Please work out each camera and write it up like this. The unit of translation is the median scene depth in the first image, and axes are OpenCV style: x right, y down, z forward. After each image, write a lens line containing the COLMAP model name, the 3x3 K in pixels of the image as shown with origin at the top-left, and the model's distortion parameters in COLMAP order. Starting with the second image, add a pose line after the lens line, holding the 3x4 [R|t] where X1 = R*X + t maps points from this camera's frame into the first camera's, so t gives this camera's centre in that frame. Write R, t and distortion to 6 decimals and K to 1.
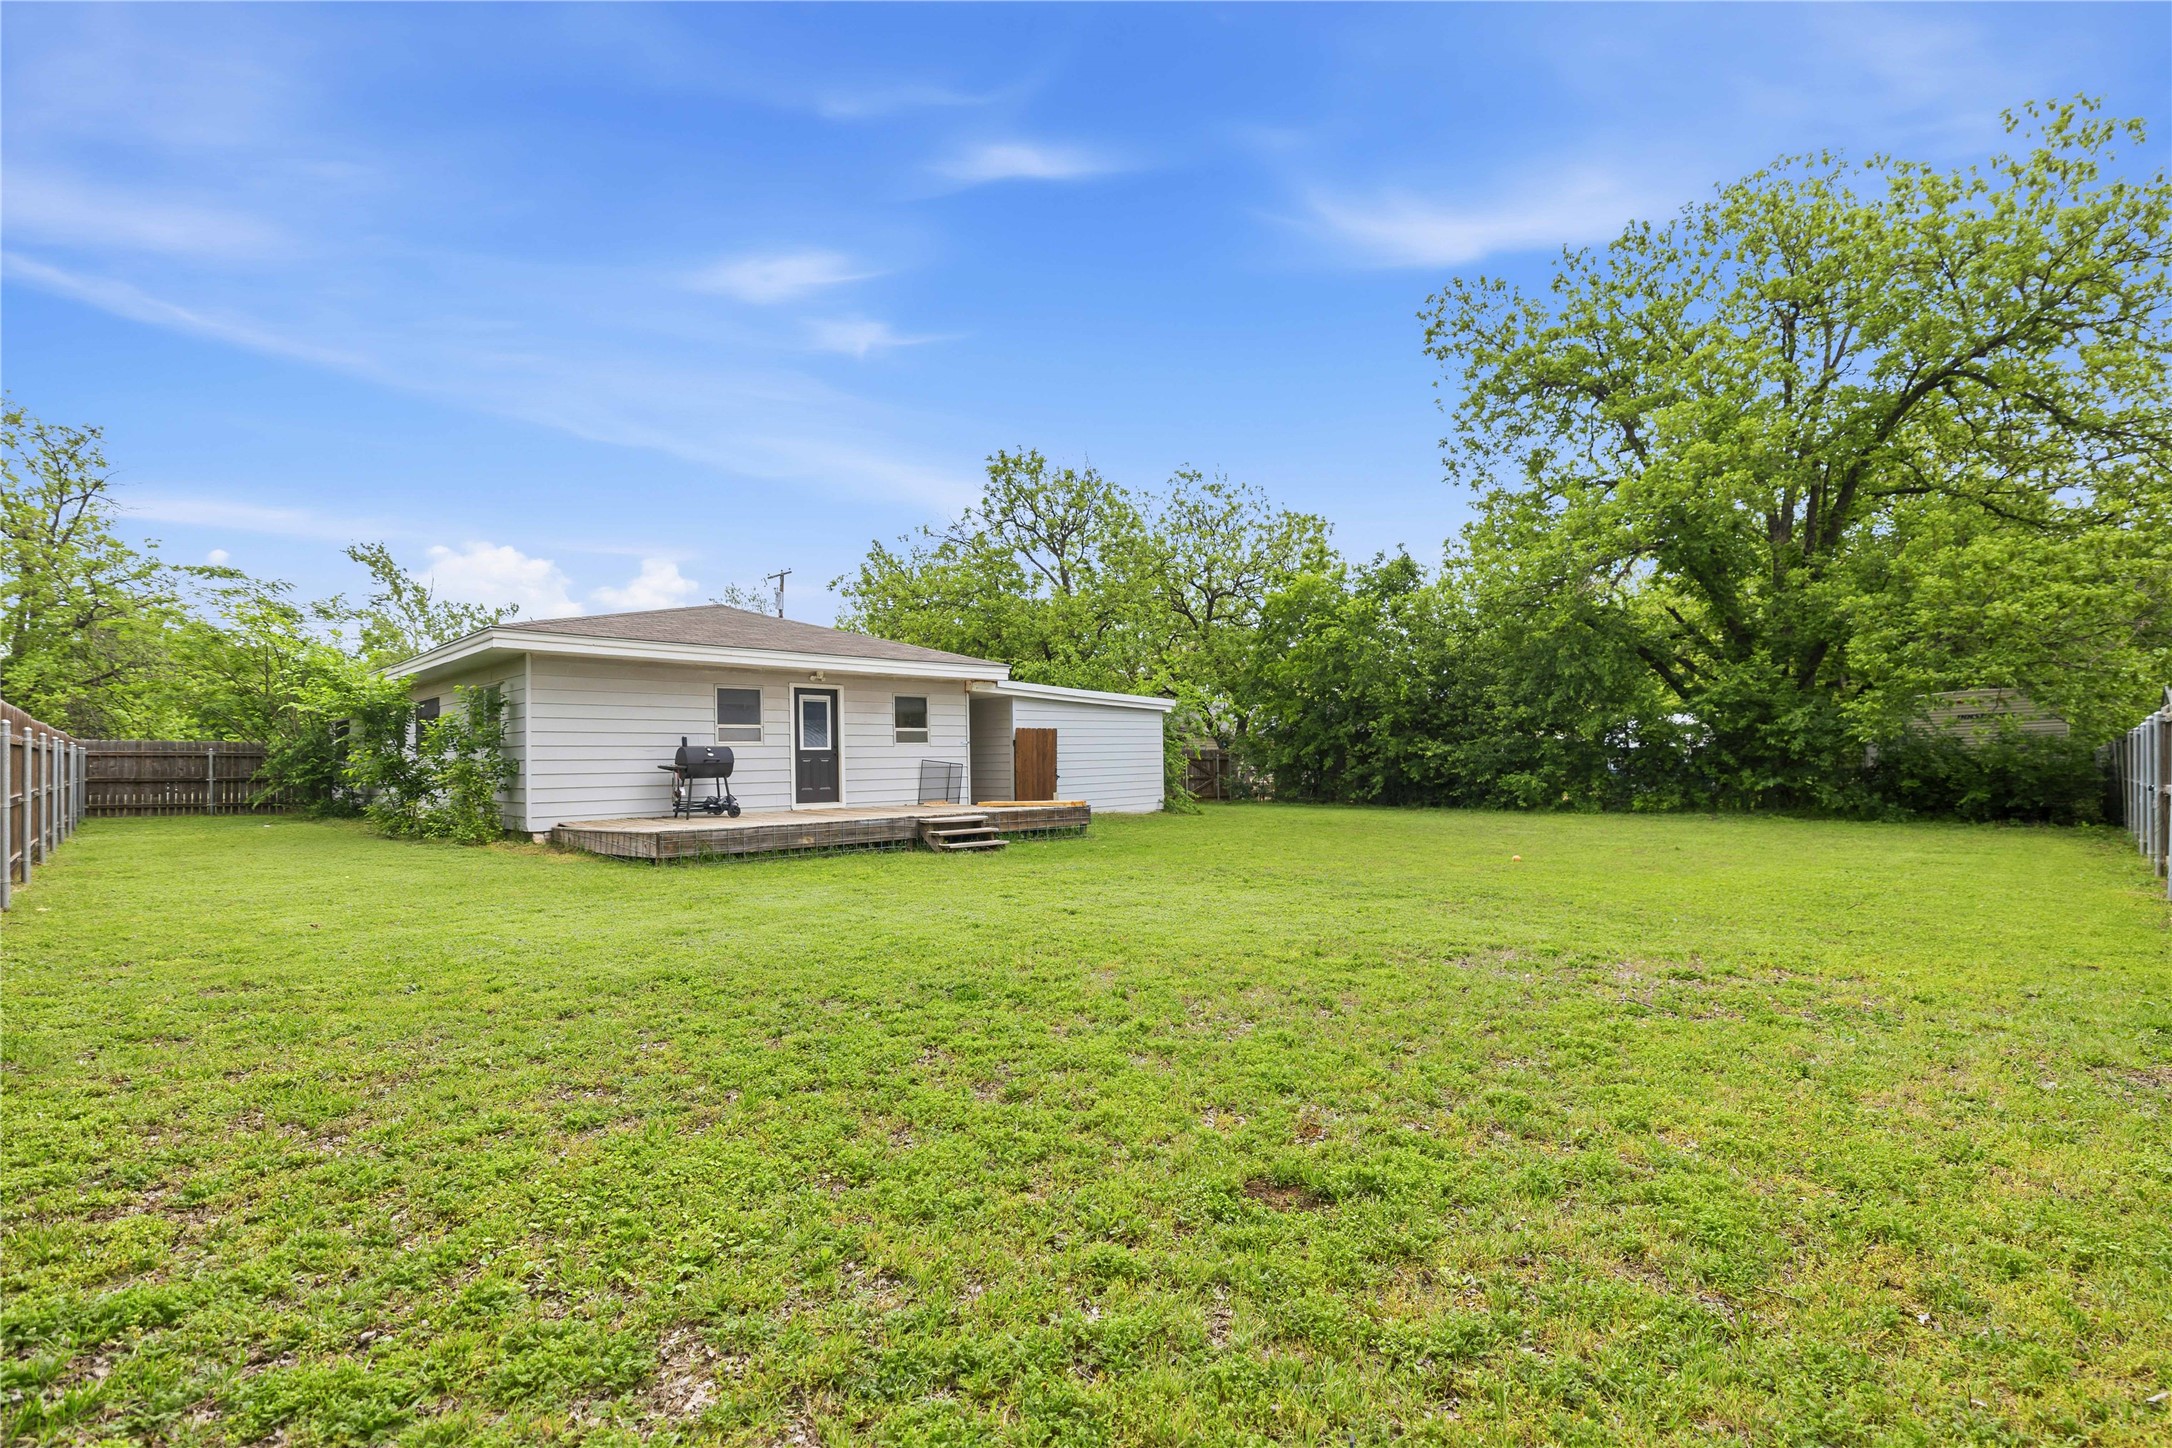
lens RADIAL K [[970.5, 0, 1086.0], [0, 970.5, 724.0], [0, 0, 1]] dist [-0.013917, 0.000180]
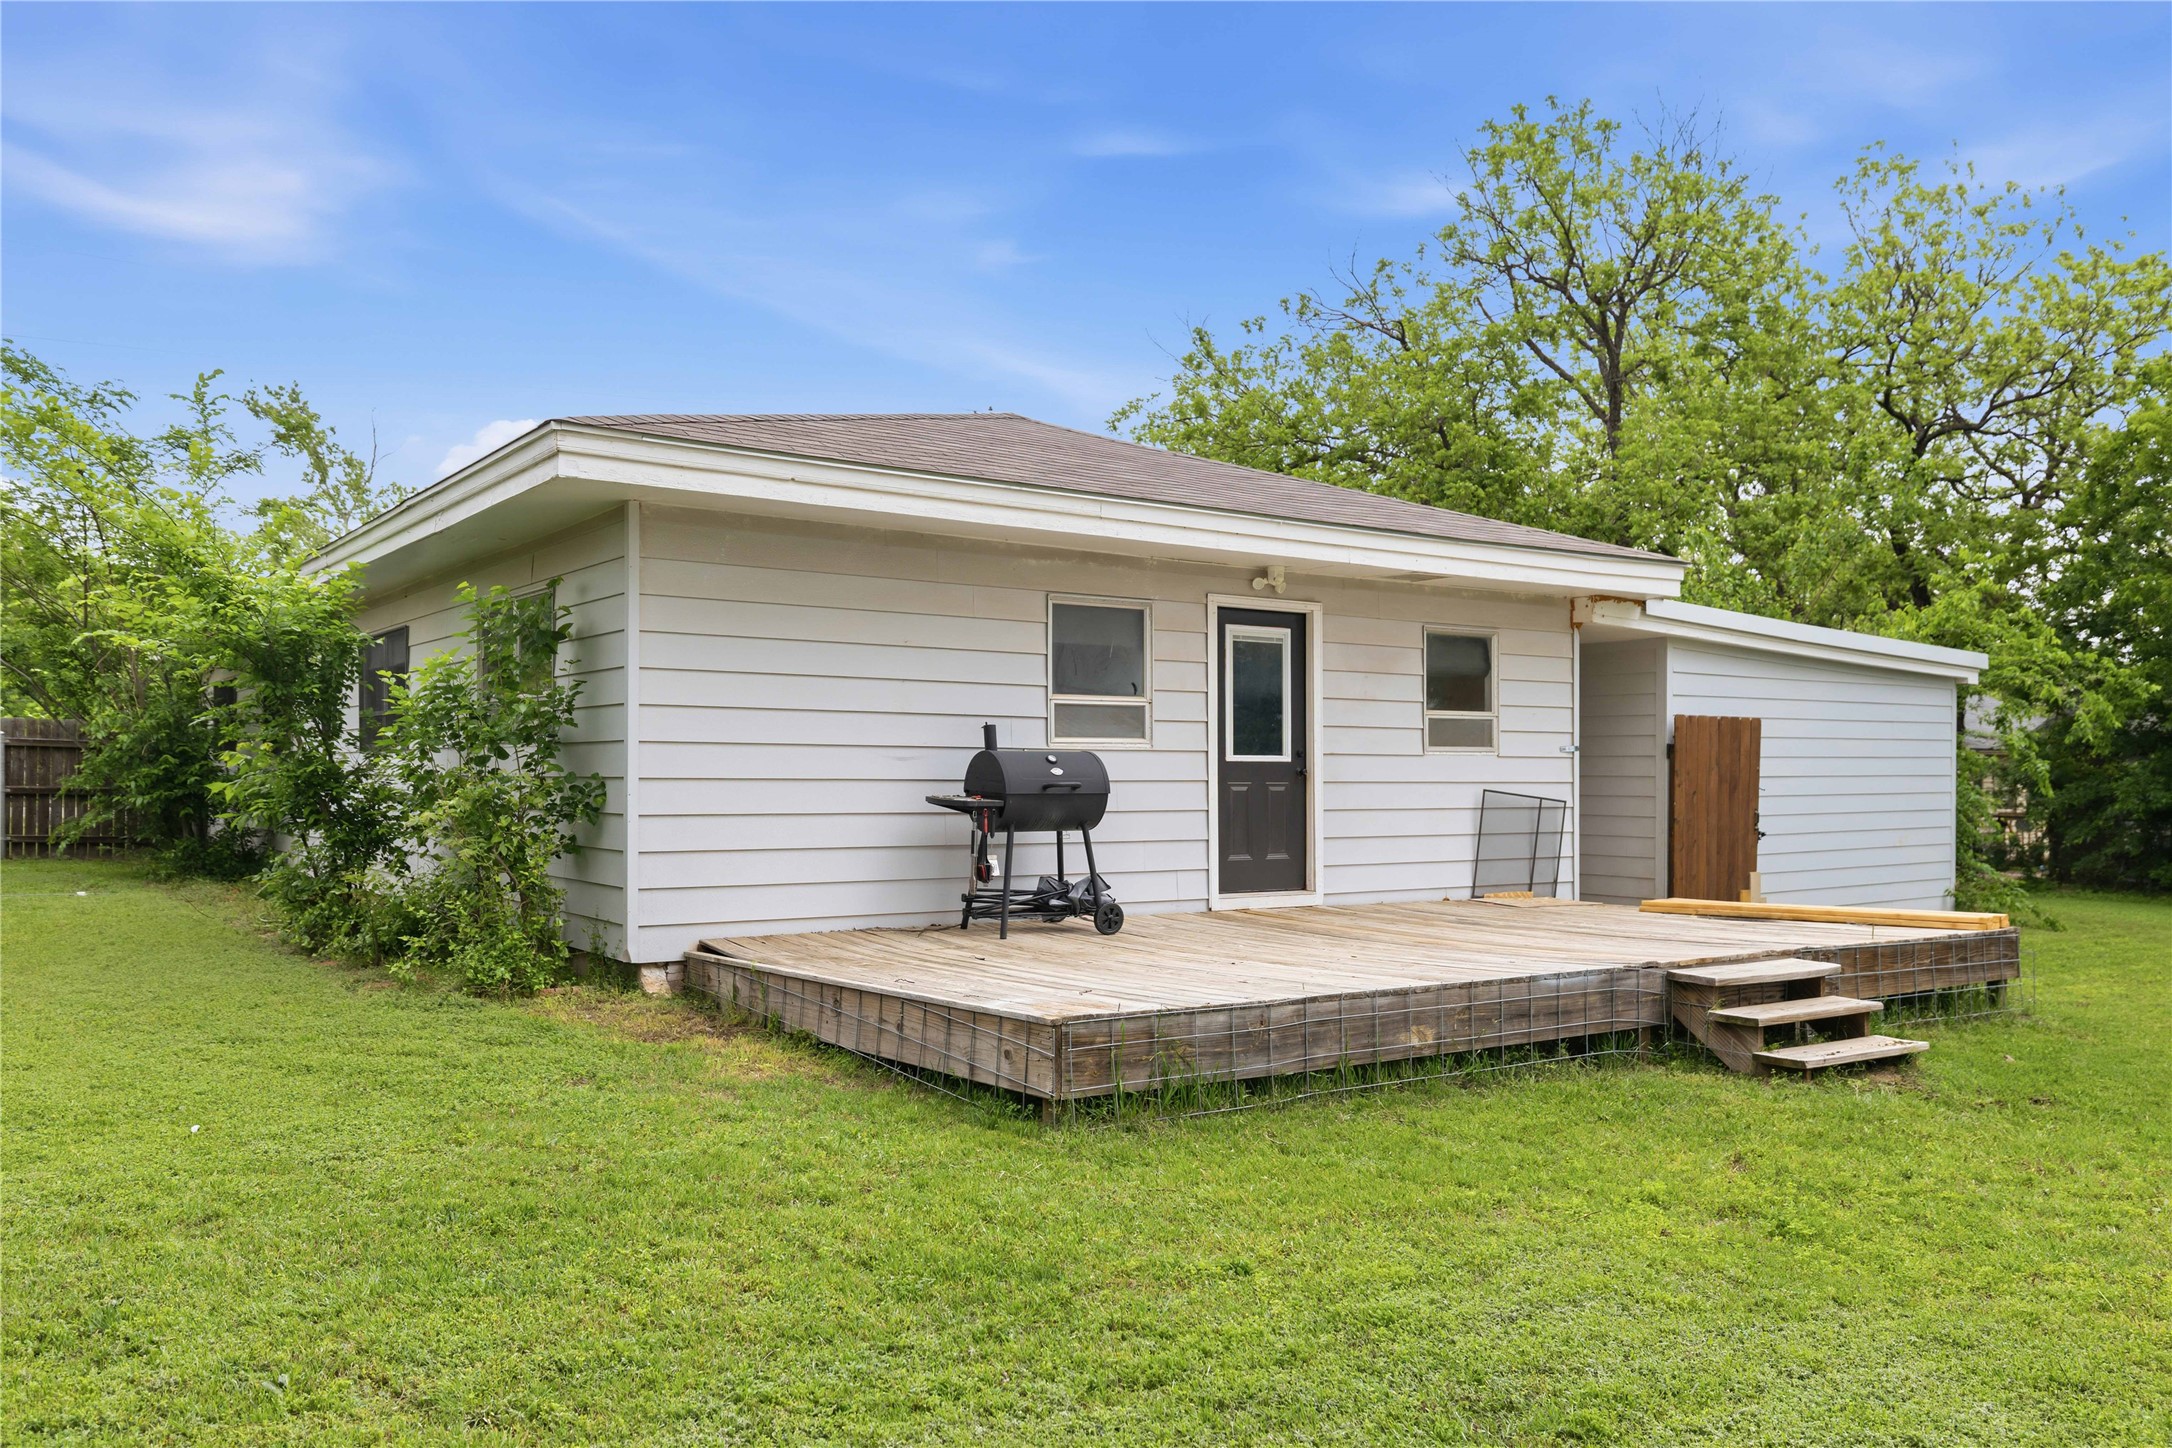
lens RADIAL K [[1671.4, 0, 1079.4], [0, 1671.4, 738.5], [0, 0, 1]] dist [-0.006459, -0.003857]
pose [[0.981440, 0.017964, -0.190929, -0.231889], [-0.014549, 0.999708, 0.019276, 0.005030], [0.191219, -0.016141, 0.981415, 0.319678]]
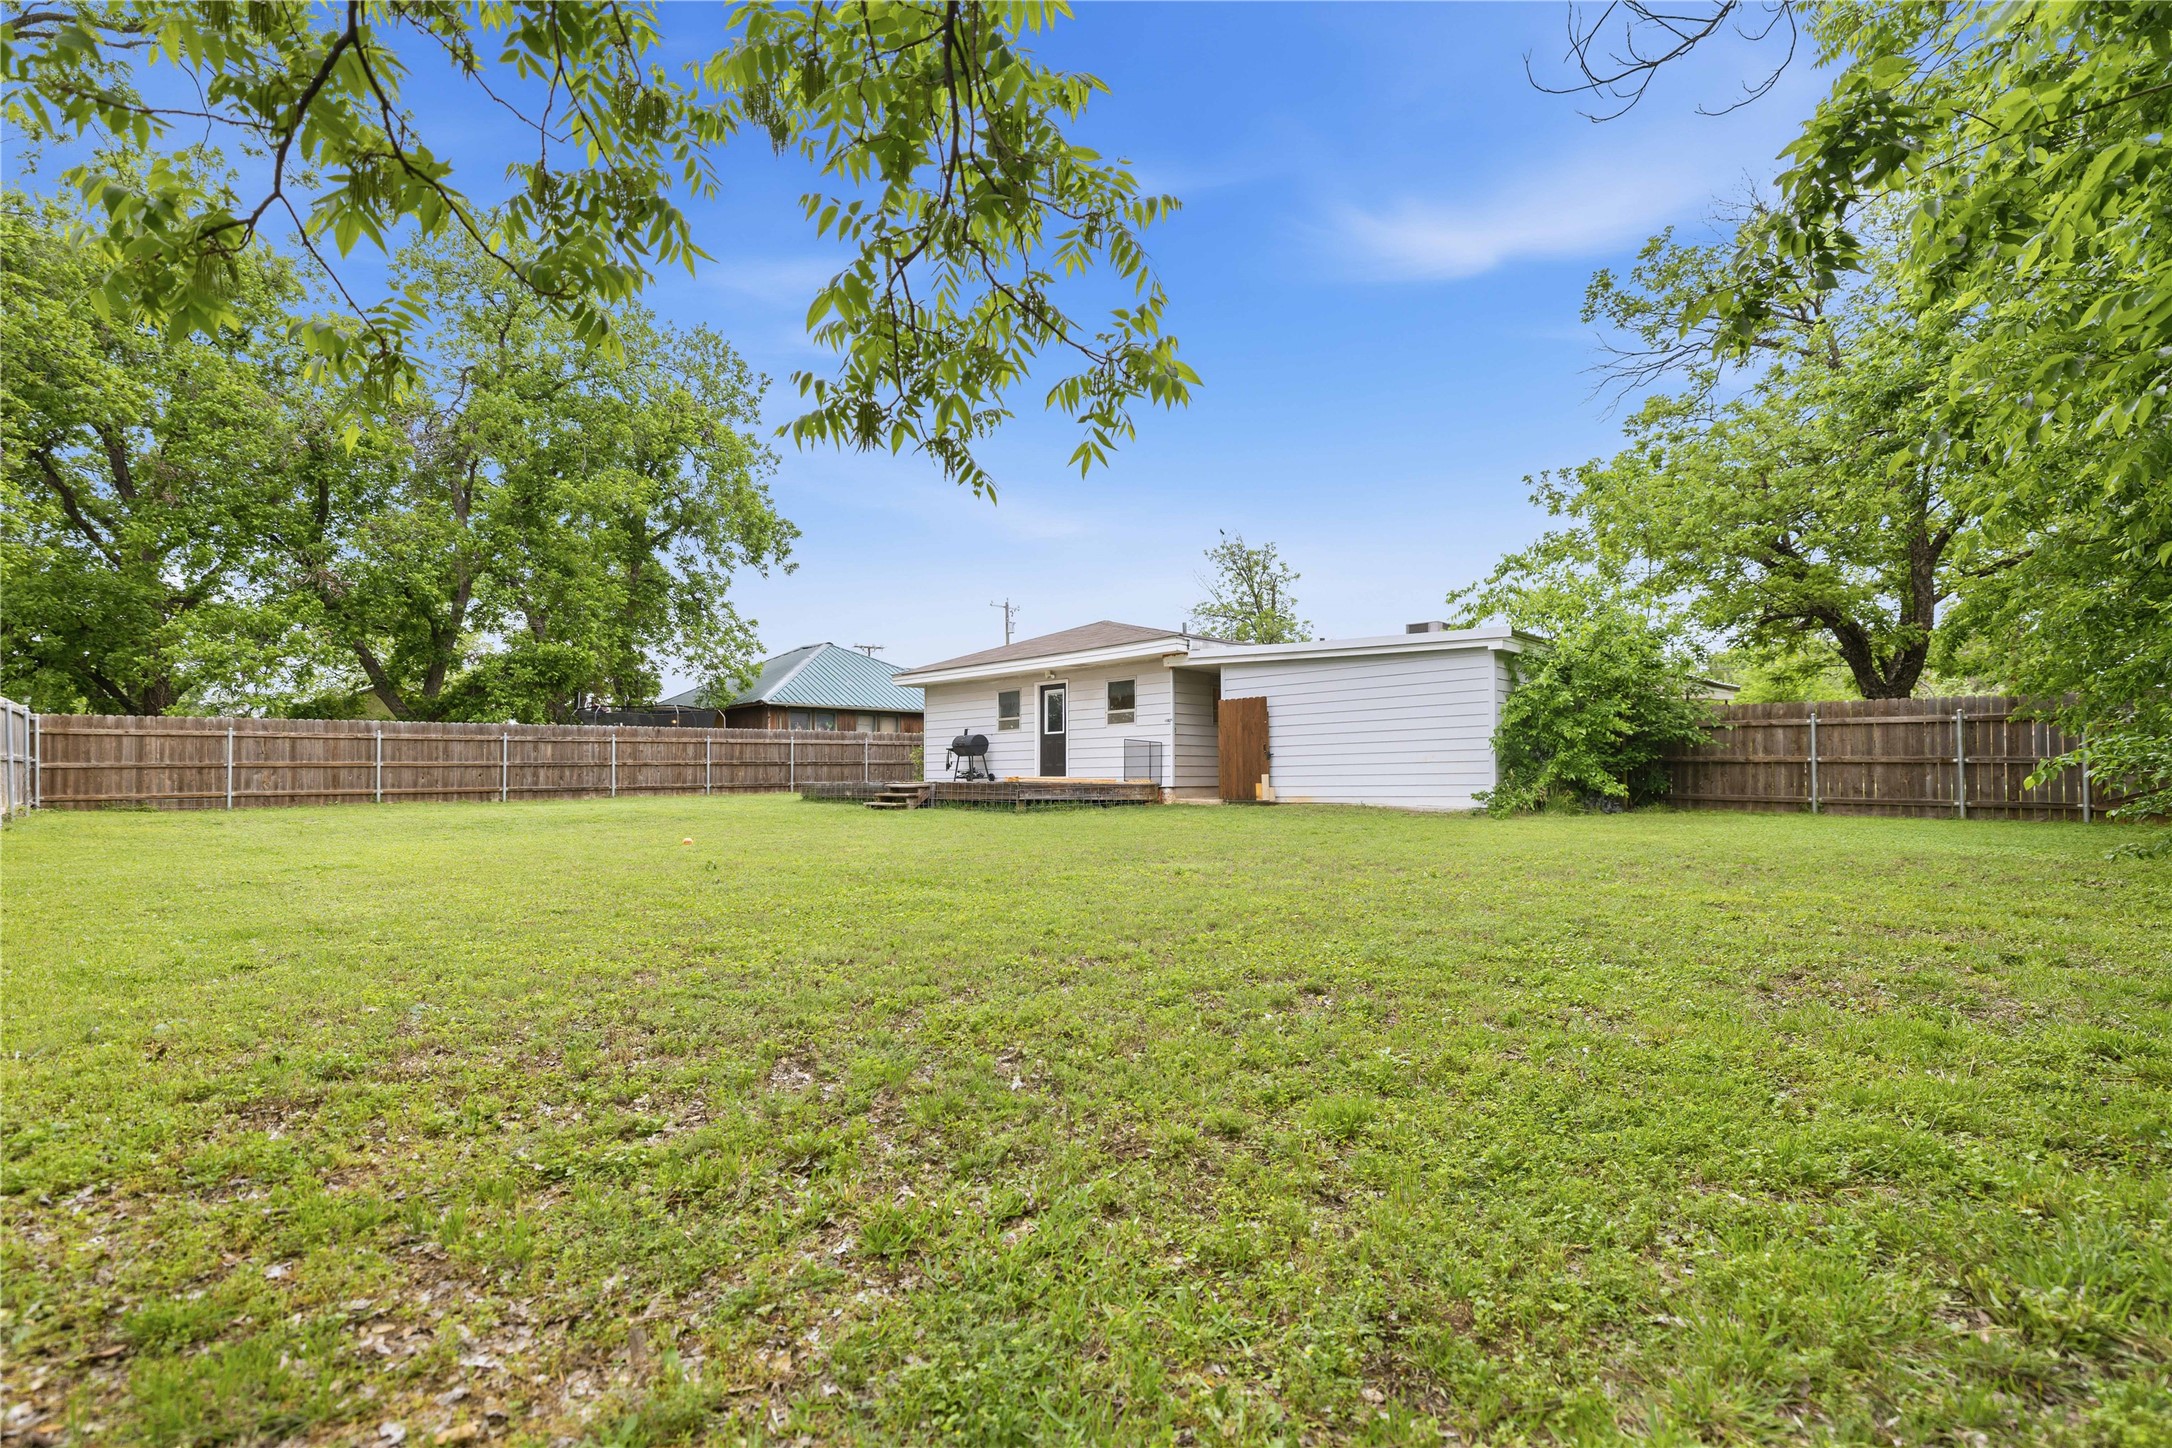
lens RADIAL K [[927.5, 0, 1086.0], [0, 927.5, 724.0], [0, 0, 1]] dist [-0.000772, 0.000016]
pose [[0.016372, -0.035623, -0.999231, 0.974640], [0.047295, 0.998274, -0.034814, 0.061796], [0.998747, -0.046688, 0.018028, 1.075824]]
